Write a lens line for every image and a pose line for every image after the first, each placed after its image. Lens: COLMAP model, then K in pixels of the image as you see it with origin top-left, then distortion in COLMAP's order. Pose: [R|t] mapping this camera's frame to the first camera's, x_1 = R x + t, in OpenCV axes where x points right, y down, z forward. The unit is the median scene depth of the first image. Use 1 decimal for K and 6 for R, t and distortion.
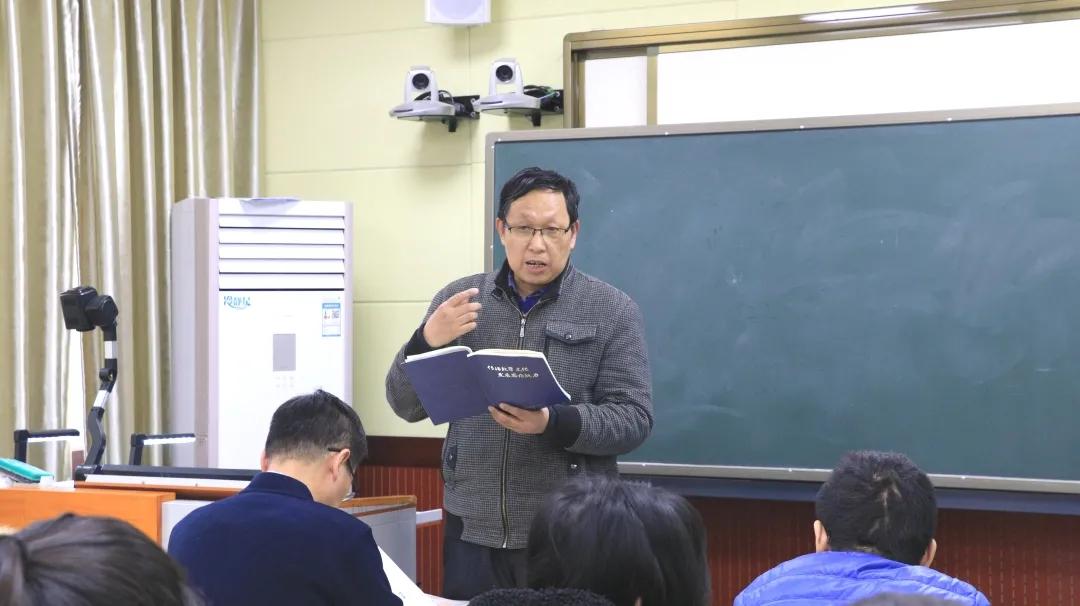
lens RADIAL K [[2022.3, 0, 540.0], [0, 2022.3, 303.0], [0, 0, 1]] dist [0.226003, -0.098329]
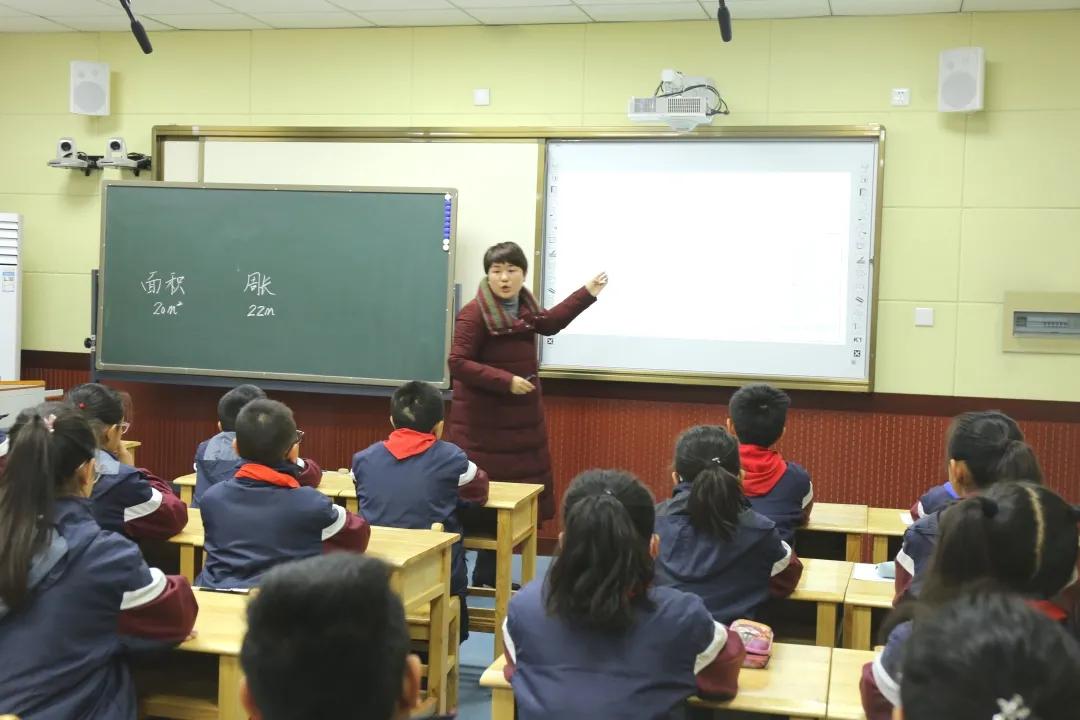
lens RADIAL K [[1457.4, 0, 540.0], [0, 1457.4, 360.0], [0, 0, 1]] dist [0.003674, 0.368645]
pose [[0.978654, 0.029826, 0.203341, 0.088852], [-0.041568, 0.997690, 0.053721, -0.011464], [-0.201269, -0.061026, 0.977633, -0.322384]]
